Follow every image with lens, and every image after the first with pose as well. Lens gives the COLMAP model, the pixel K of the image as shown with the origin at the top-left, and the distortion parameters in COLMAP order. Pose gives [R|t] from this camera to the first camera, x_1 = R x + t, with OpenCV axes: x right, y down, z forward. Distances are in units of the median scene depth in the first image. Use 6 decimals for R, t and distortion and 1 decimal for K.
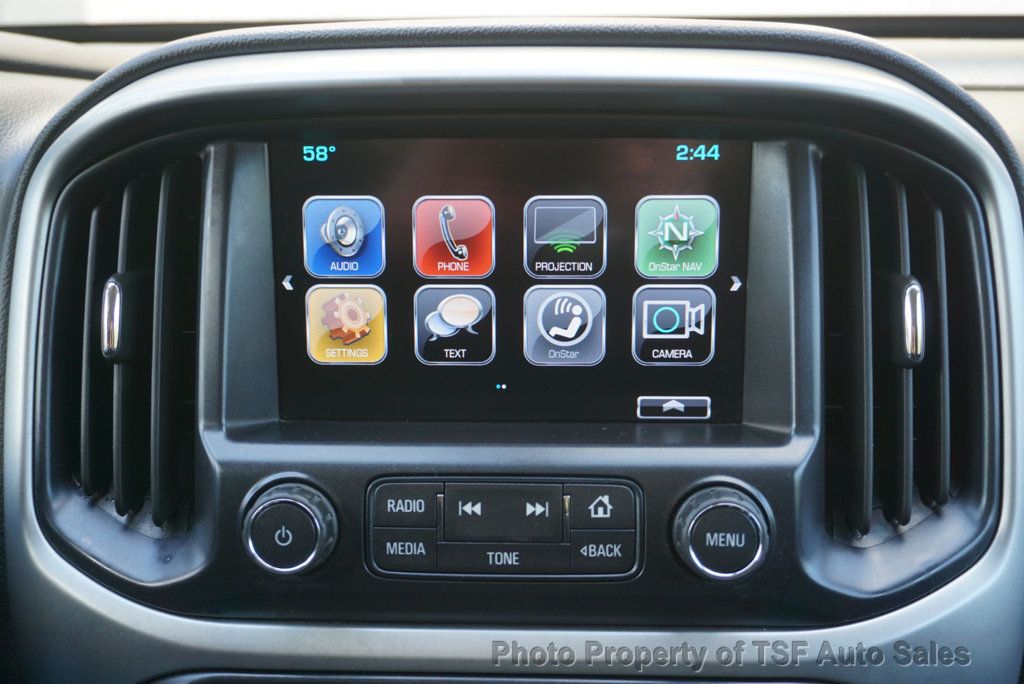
lens RADIAL K [[1081.0, 0, 501.9], [0, 1081.0, 336.9], [0, 0, 1]] dist [0.024469, 0.000000]
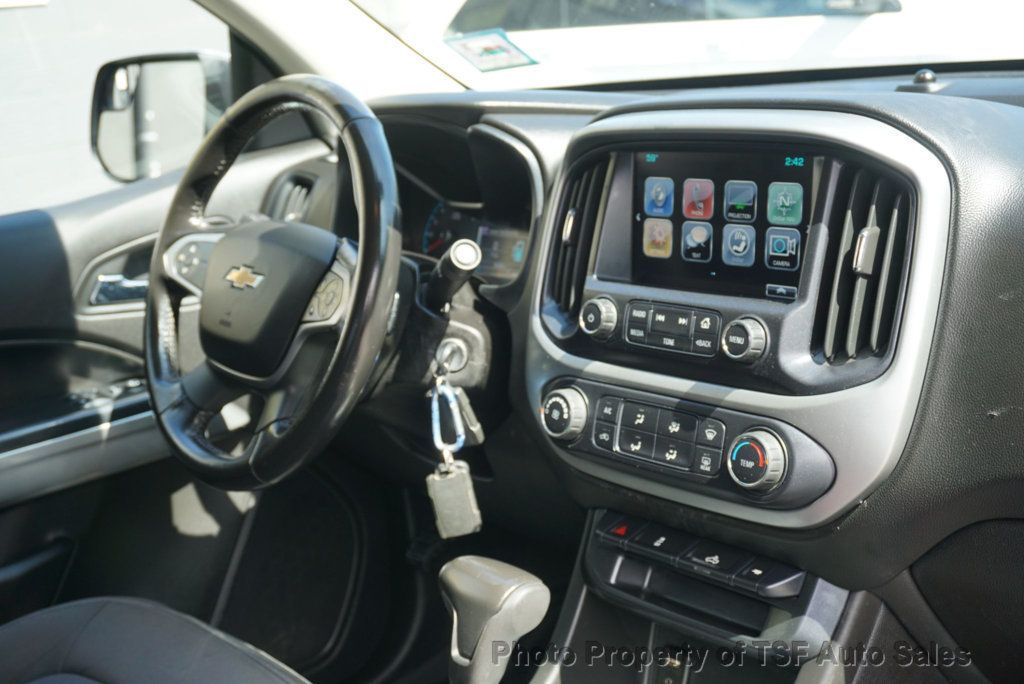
lens RADIAL K [[1290.1, 0, 515.3], [0, 1290.1, 345.5], [0, 0, 1]] dist [0.034767, 0.000000]
pose [[0.693258, 0.125525, -0.709674, 1.521471], [-0.135312, 0.989874, 0.042904, 0.129134], [0.707873, 0.066284, 0.703223, -0.991887]]
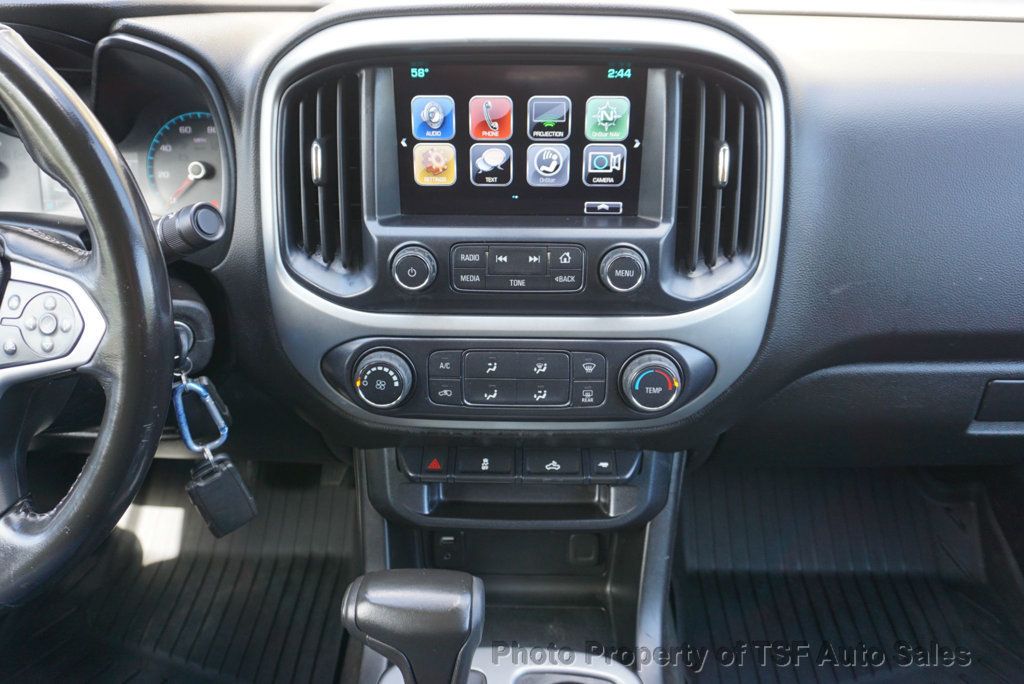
lens RADIAL K [[756.1, 0, 505.6], [0, 756.1, 332.6], [0, 0, 1]] dist [-0.031699, 0.027708]
pose [[0.999870, -0.003814, 0.015679, -0.040818], [-0.000159, 0.969286, 0.245937, -0.052806], [-0.016135, -0.245907, 0.969159, -0.383835]]
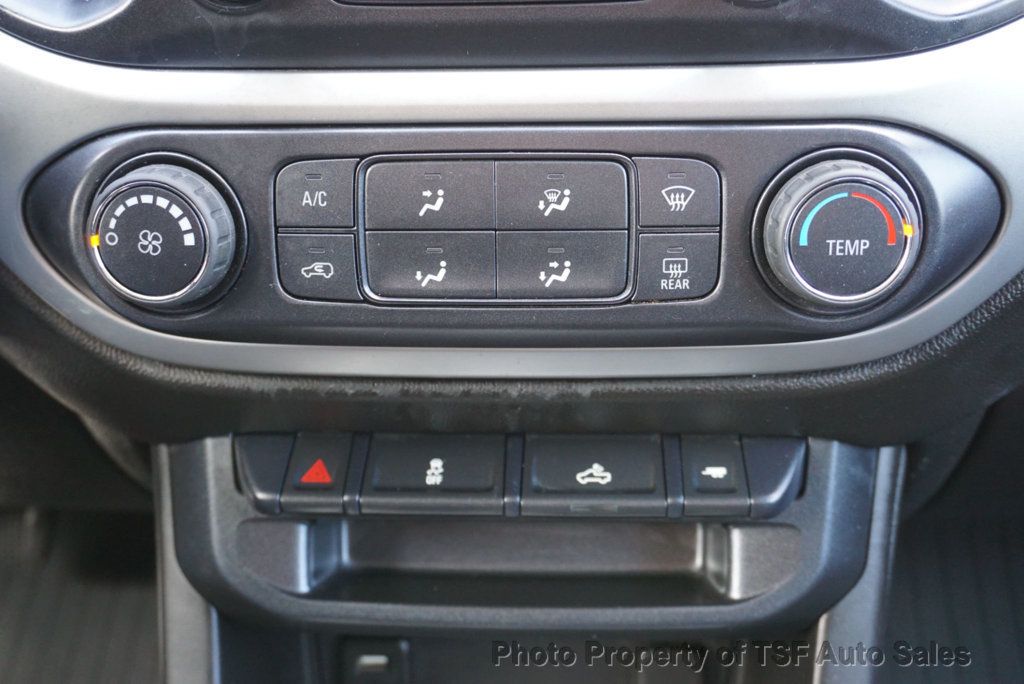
lens RADIAL K [[1106.4, 0, 503.7], [0, 1106.4, 336.5], [0, 0, 1]] dist [0.018392, 0.000000]
pose [[0.999633, -0.009756, -0.025291, 0.025739], [0.014624, 0.979663, 0.200118, 0.278863], [0.022824, -0.200414, 0.979445, 0.125109]]
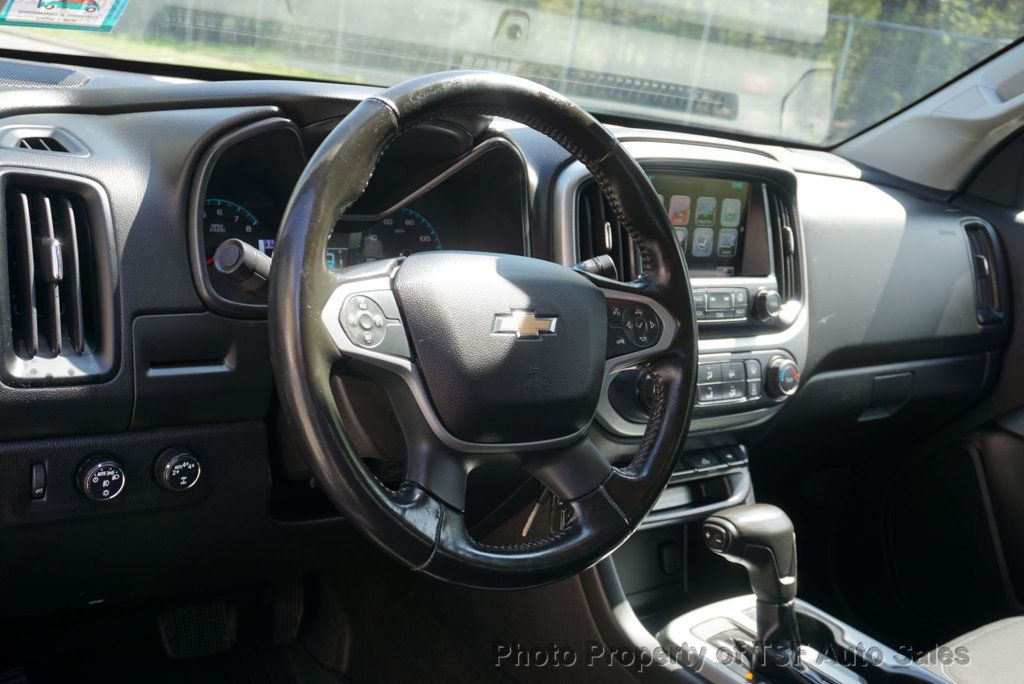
lens RADIAL K [[1140.3, 0, 507.9], [0, 1140.3, 345.6], [0, 0, 1]] dist [-0.003095, 0.000000]
pose [[0.755338, -0.045643, 0.653744, -2.371415], [0.038209, 0.998942, 0.025597, 0.169457], [-0.654221, 0.005644, 0.756283, -0.977938]]
